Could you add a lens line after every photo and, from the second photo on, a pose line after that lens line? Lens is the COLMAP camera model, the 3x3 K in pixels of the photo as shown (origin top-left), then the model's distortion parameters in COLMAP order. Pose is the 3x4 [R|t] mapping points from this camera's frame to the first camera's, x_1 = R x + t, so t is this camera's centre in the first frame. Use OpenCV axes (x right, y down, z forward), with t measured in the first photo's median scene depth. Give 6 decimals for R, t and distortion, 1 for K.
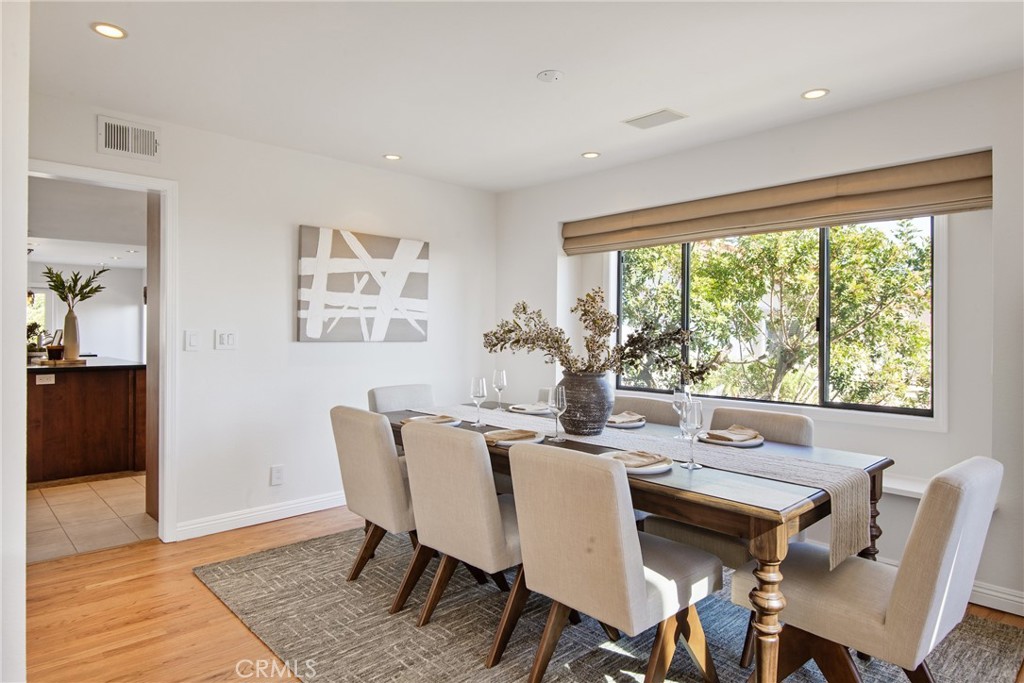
lens RADIAL K [[609.9, 0, 512.0], [0, 609.9, 341.5], [0, 0, 1]] dist [-0.000346, -0.000137]
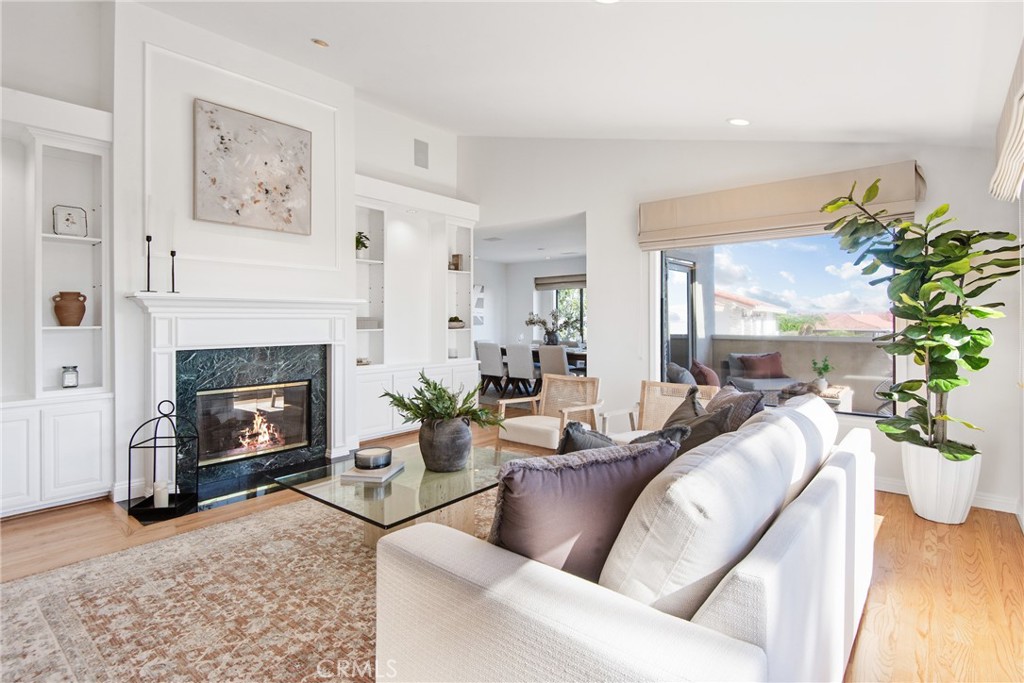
lens RADIAL K [[509.0, 0, 511.5], [0, 509.0, 318.0], [0, 0, 1]] dist [0.033734, -0.000664]
pose [[0.993518, -0.011315, 0.113112, -0.268591], [0.013513, 0.999734, -0.018688, 0.014103], [-0.112871, 0.020096, 0.993406, -1.157030]]
